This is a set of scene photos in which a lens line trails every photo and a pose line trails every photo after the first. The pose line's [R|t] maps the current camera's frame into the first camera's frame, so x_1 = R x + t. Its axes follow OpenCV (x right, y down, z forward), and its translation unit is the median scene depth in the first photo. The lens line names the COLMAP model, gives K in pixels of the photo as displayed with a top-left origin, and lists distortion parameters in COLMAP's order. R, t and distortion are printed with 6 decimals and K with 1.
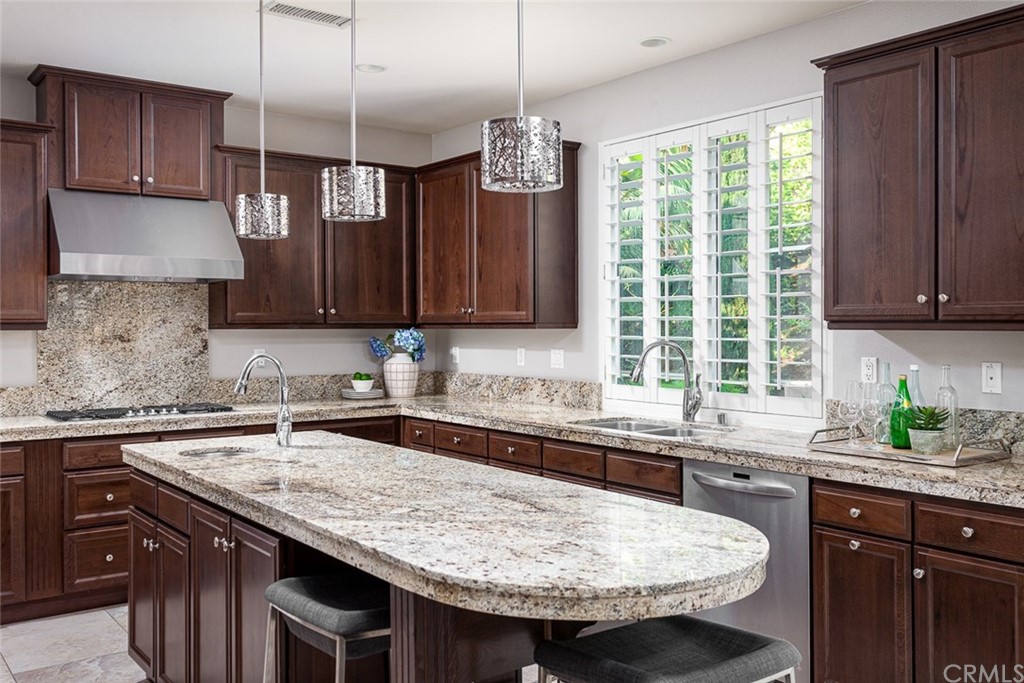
lens RADIAL K [[910.0, 0, 515.1], [0, 910.0, 336.1], [0, 0, 1]] dist [-0.006081, -0.001510]
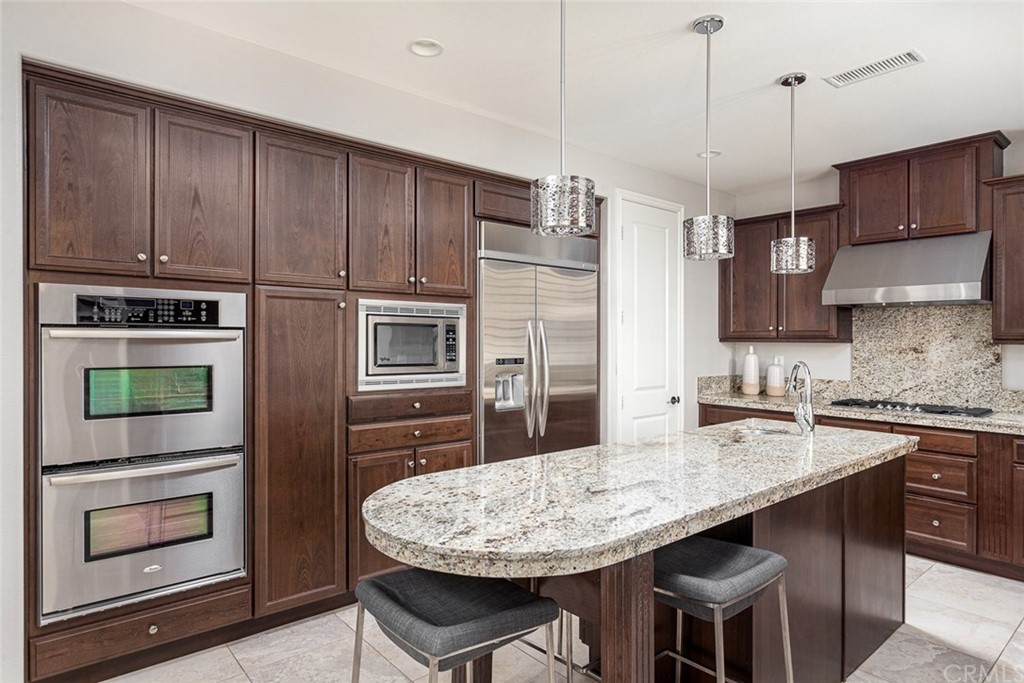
lens RADIAL K [[569.8, 0, 514.4], [0, 569.8, 343.0], [0, 0, 1]] dist [0.000757, 0.000926]
pose [[0.070838, 0.010194, -0.997436, 0.343146], [-0.018360, 0.999792, 0.008914, -0.004546], [0.997319, 0.017681, 0.071011, 0.371389]]
